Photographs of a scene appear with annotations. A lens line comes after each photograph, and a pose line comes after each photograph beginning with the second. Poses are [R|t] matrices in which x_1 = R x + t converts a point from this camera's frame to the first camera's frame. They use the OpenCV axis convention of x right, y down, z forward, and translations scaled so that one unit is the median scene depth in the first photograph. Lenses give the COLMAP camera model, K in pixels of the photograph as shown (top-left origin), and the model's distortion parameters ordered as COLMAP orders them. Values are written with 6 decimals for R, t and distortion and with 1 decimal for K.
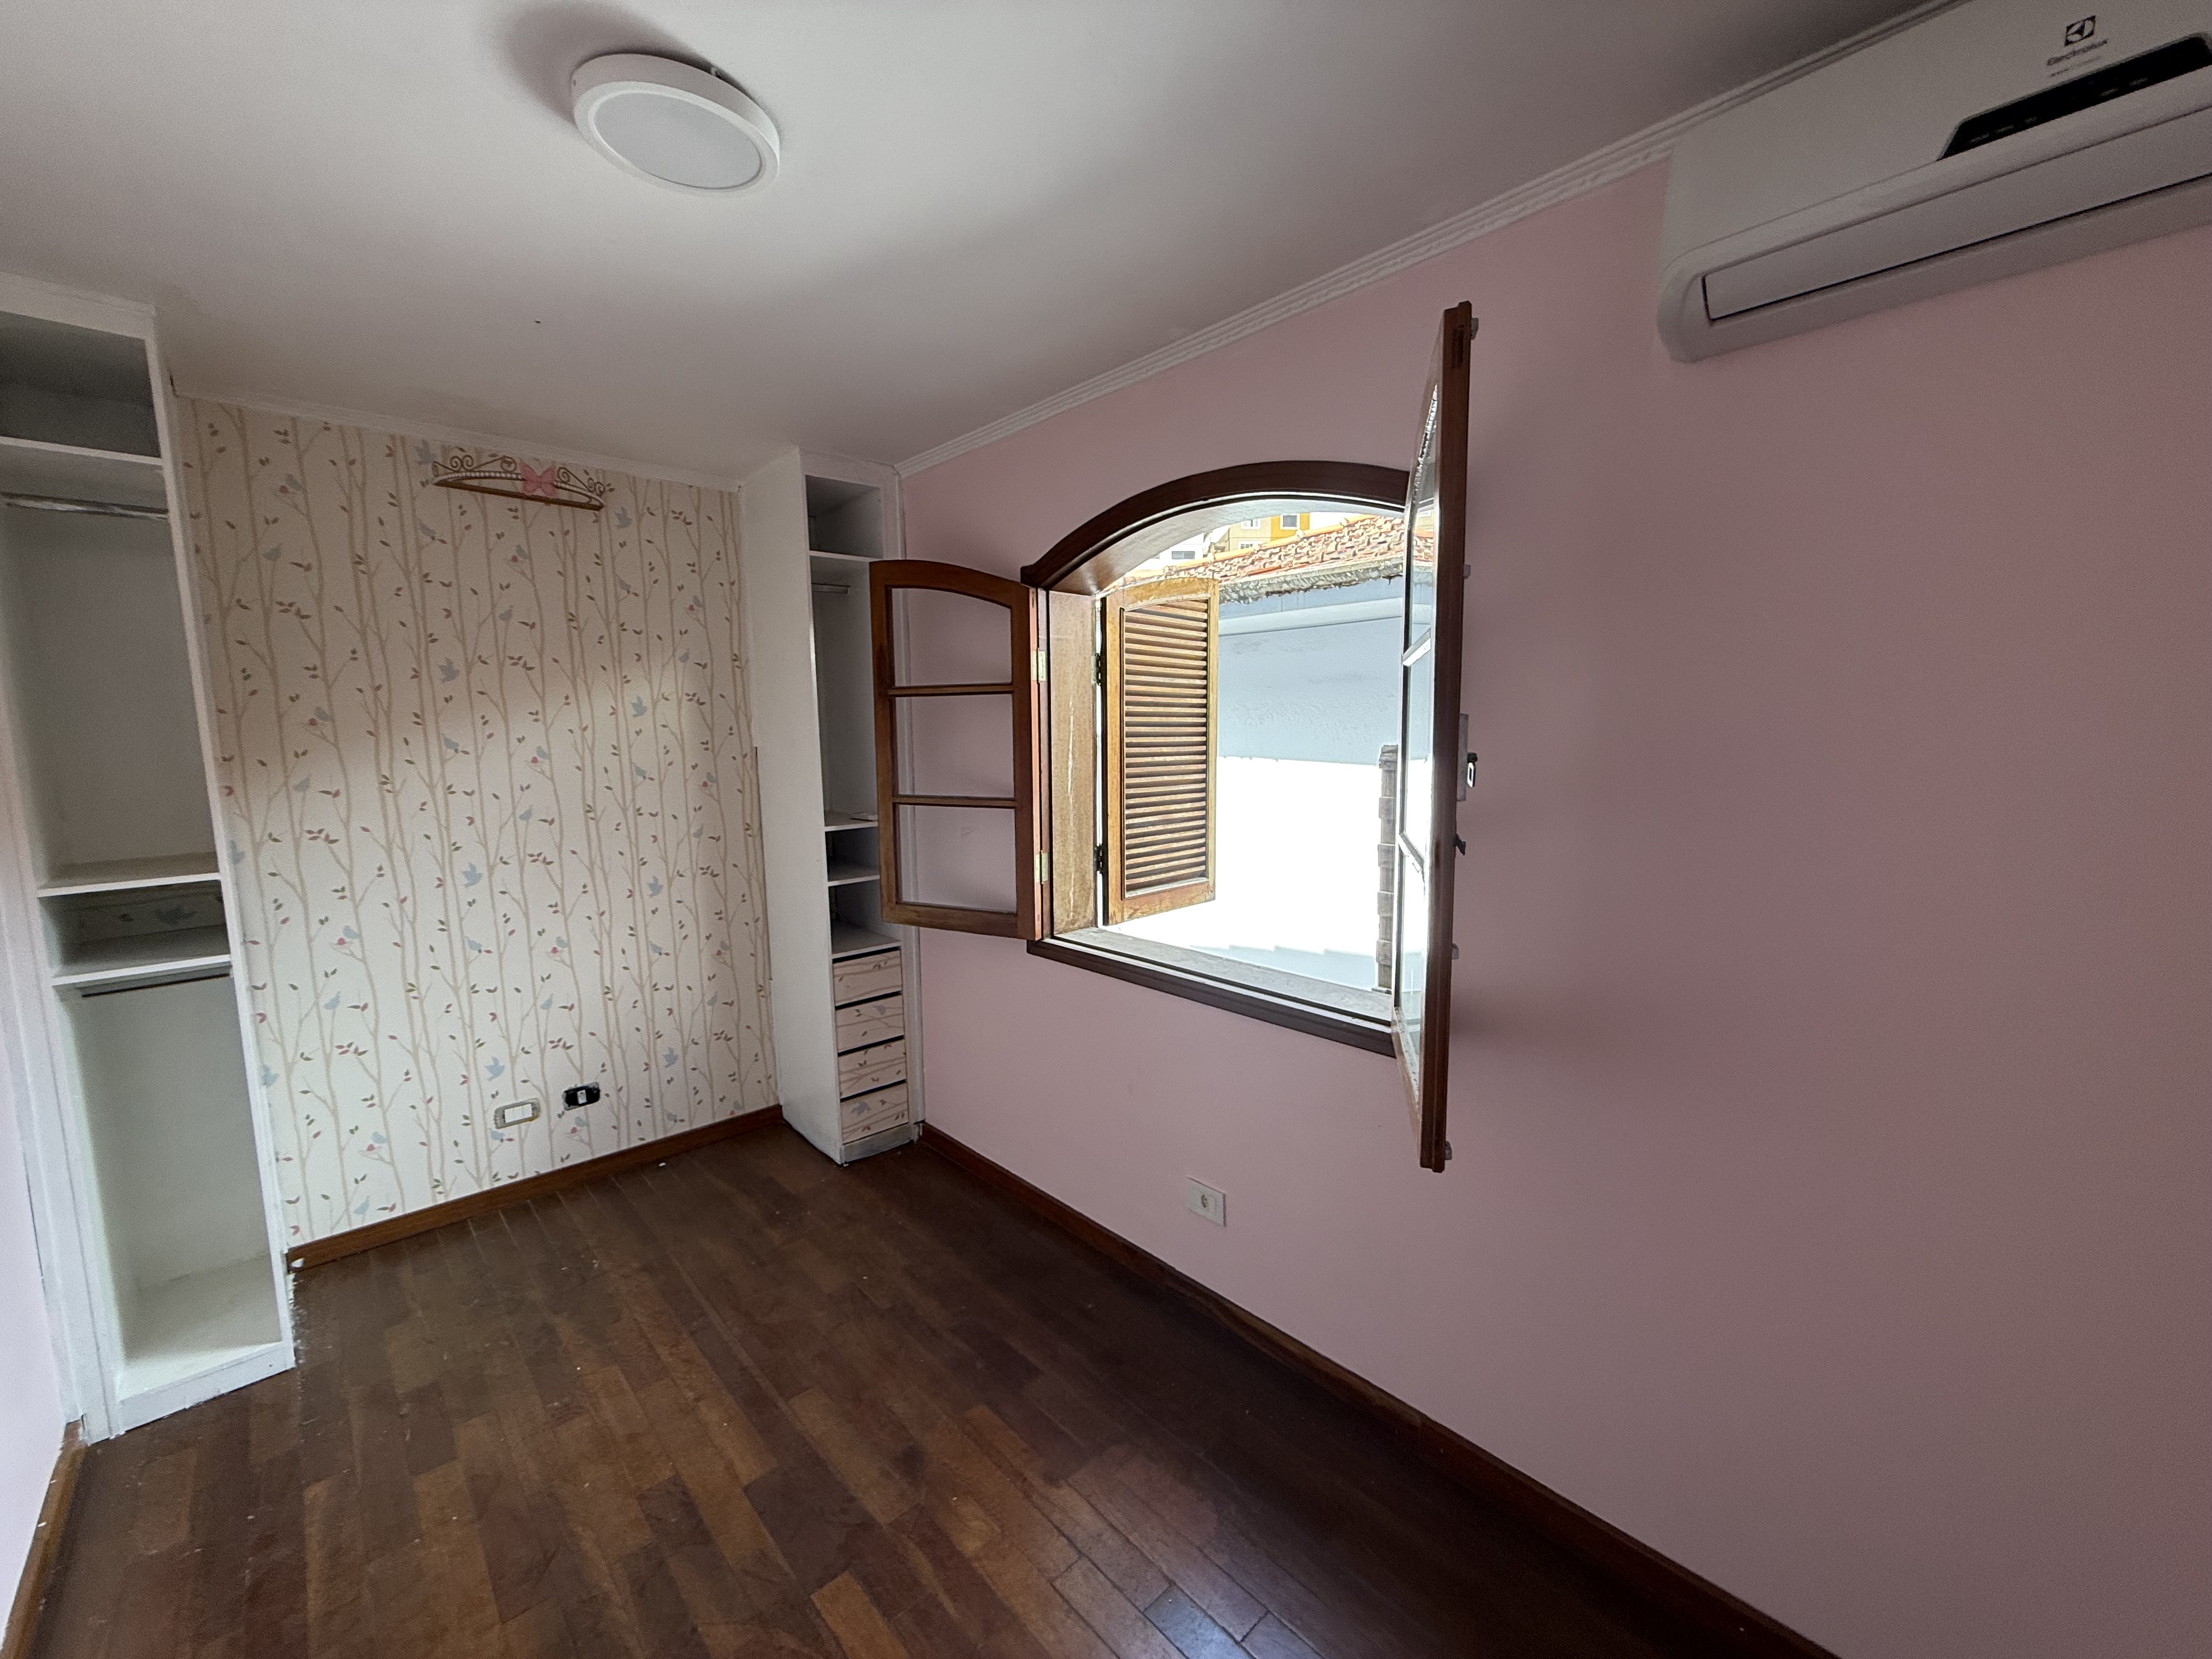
lens RADIAL K [[885.2, 0, 1100.4], [0, 885.2, 829.0], [0, 0, 1]] dist [0.001495, 0.000032]
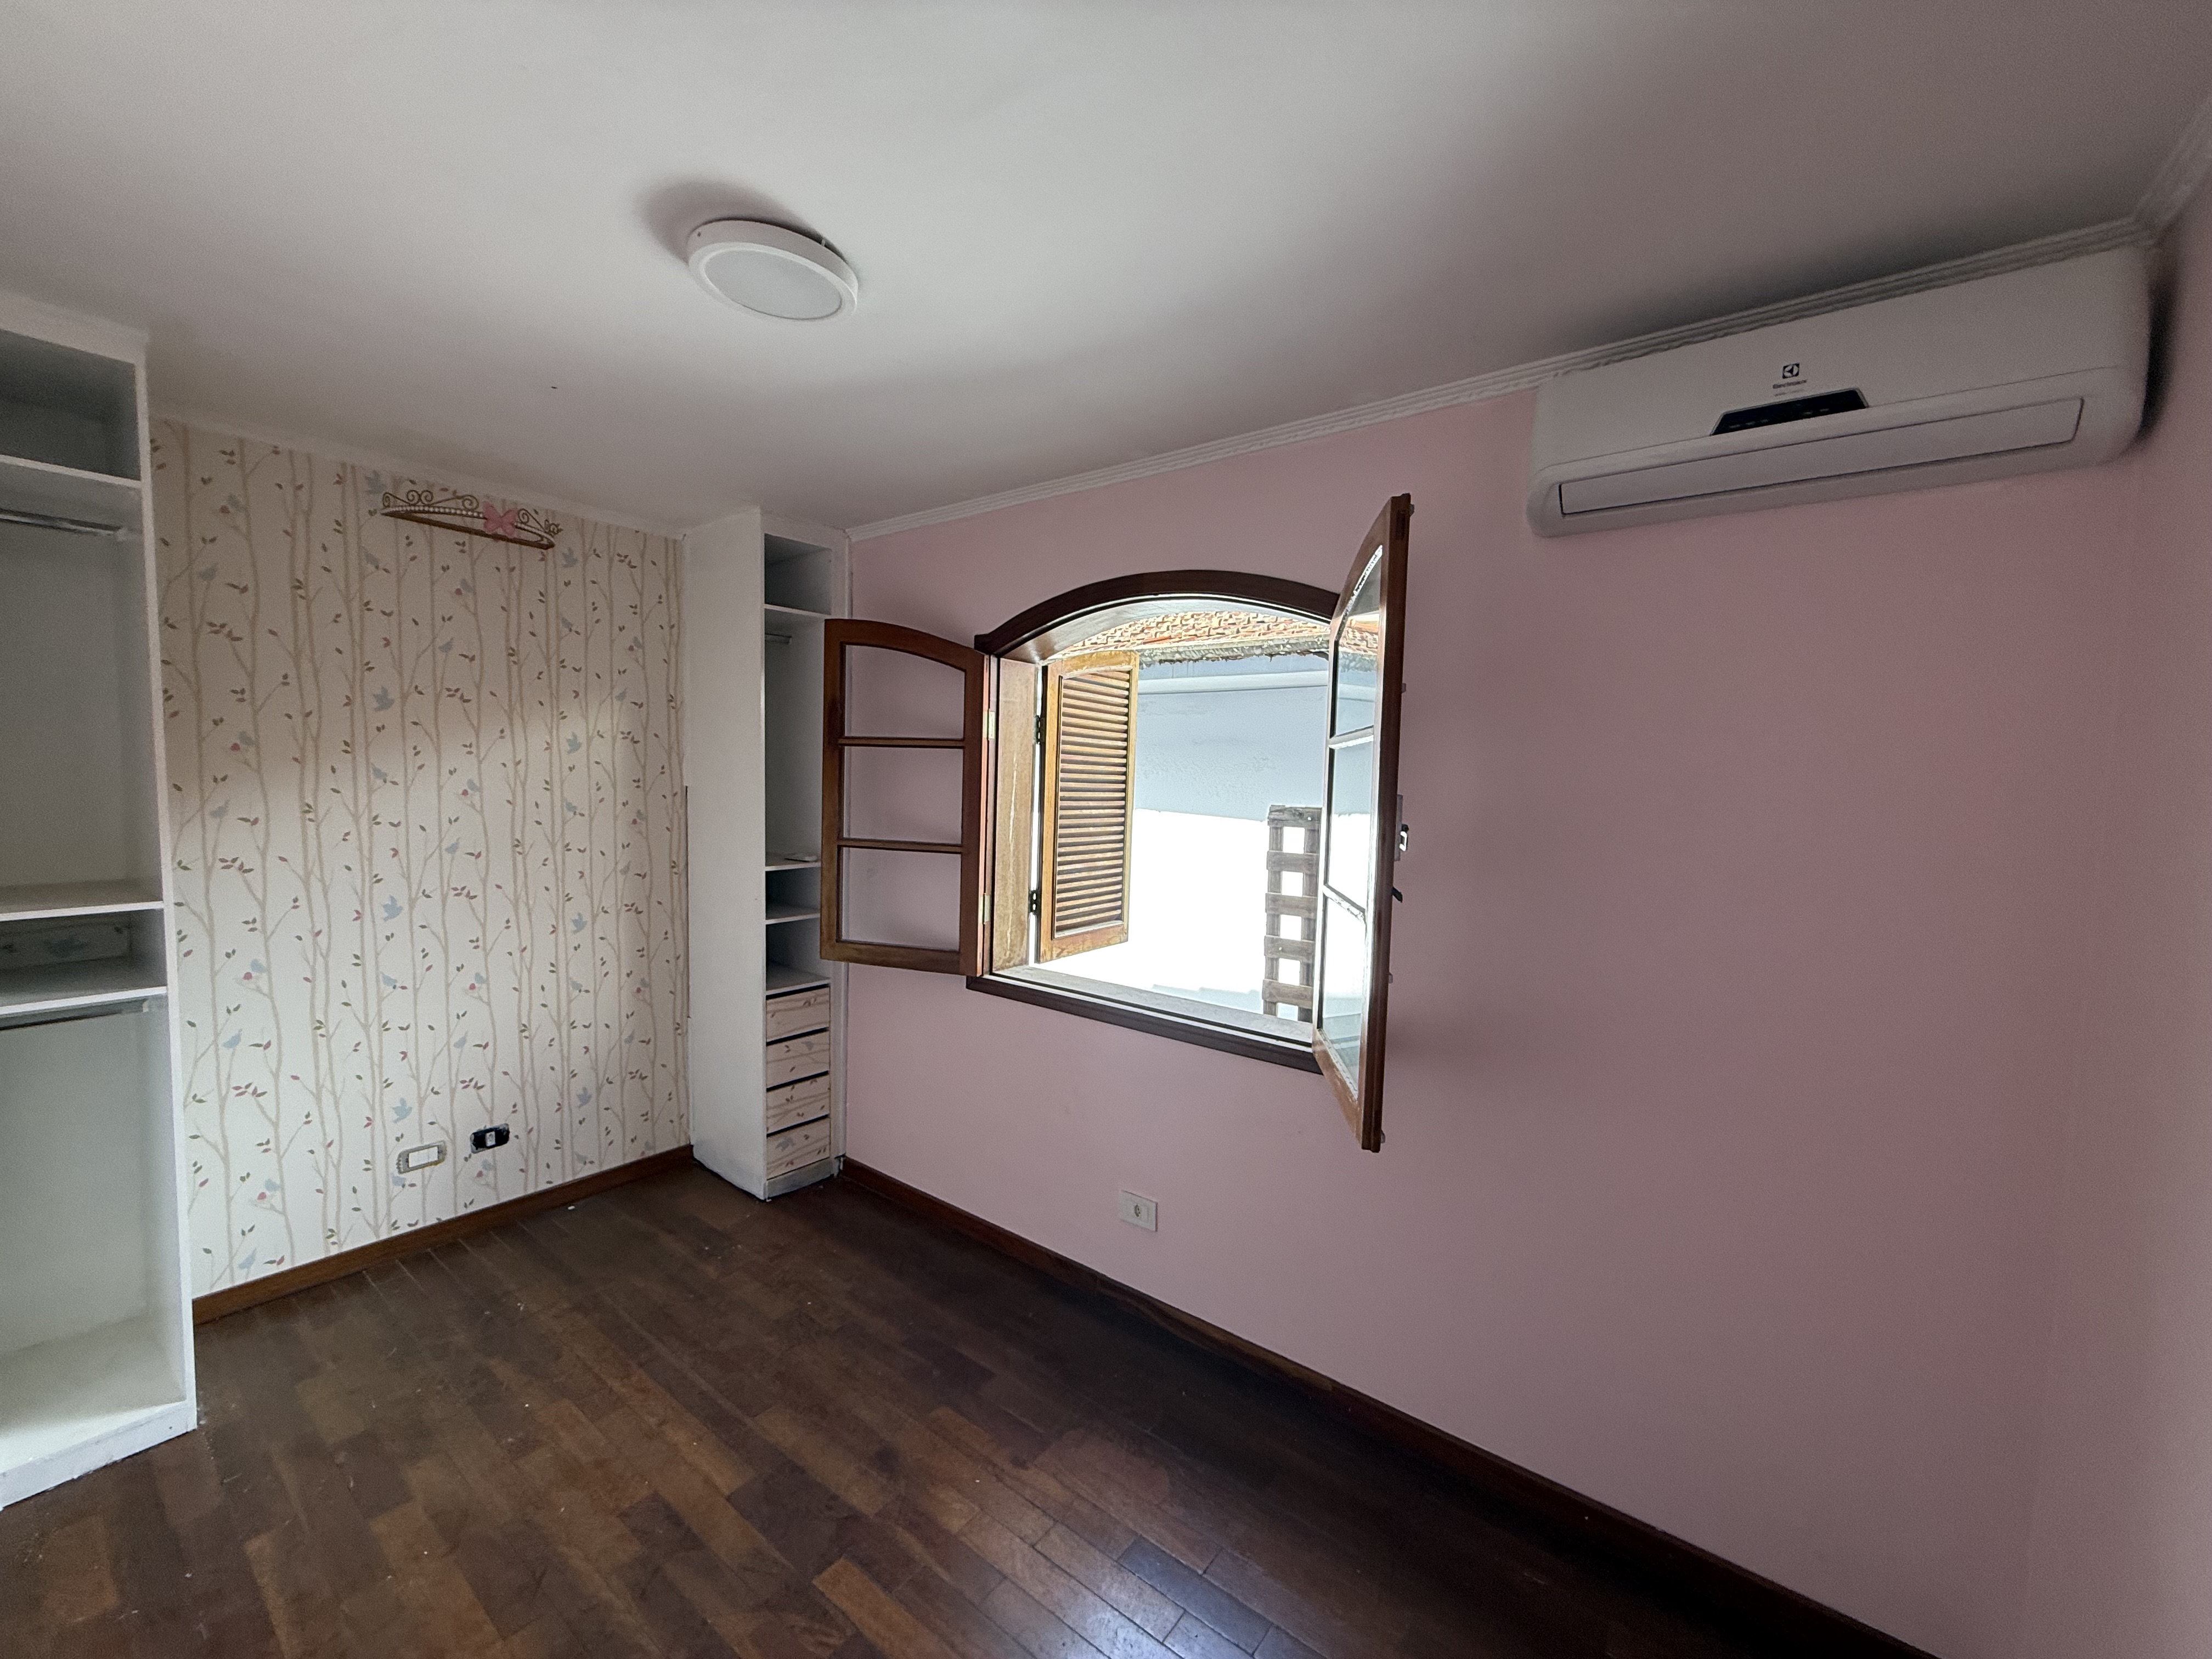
lens RADIAL K [[885.2, 0, 1100.4], [0, 885.2, 829.0], [0, 0, 1]] dist [0.001495, 0.000032]
pose [[0.985654, 0.029629, 0.166157, -0.110604], [-0.021136, 0.998389, -0.052651, -0.000185], [-0.167449, 0.048384, 0.984693, -0.098247]]
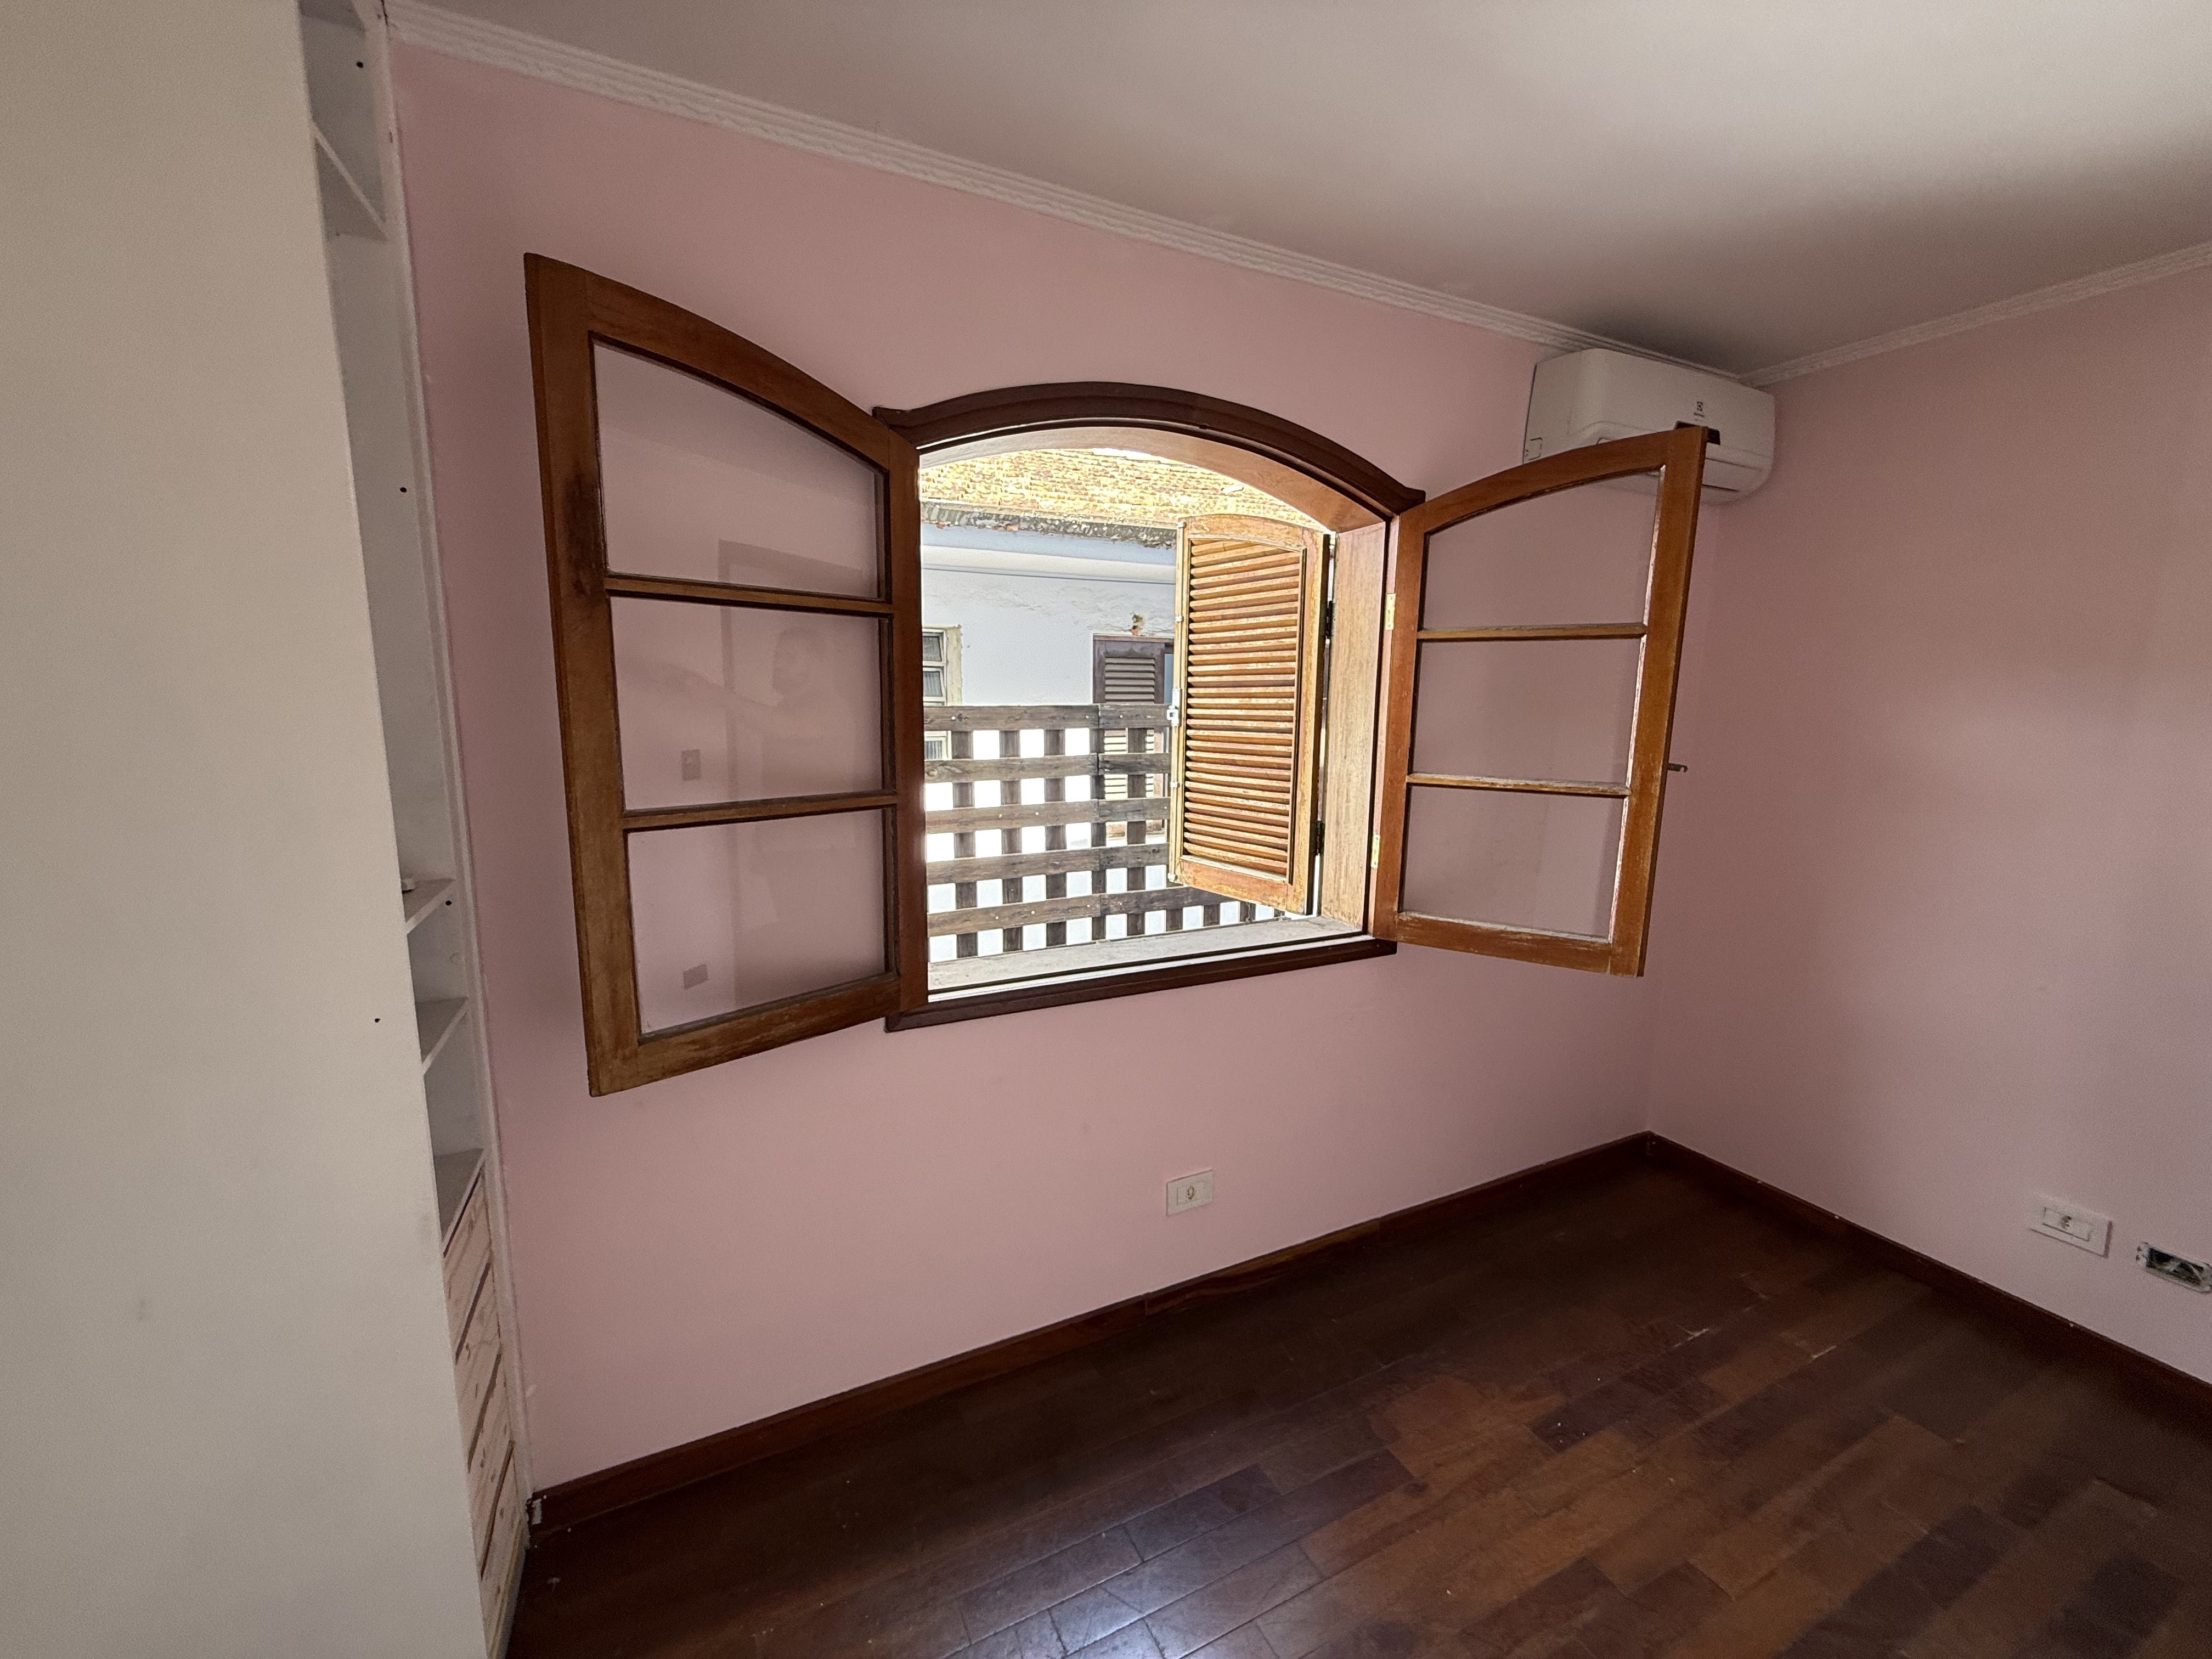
lens RADIAL K [[885.2, 0, 1100.4], [0, 885.2, 829.0], [0, 0, 1]] dist [0.001495, 0.000032]
pose [[0.291734, -0.133123, 0.947190, -0.641286], [0.087938, 0.989806, 0.112028, -0.064556], [-0.952448, 0.050611, 0.300467, 0.675306]]
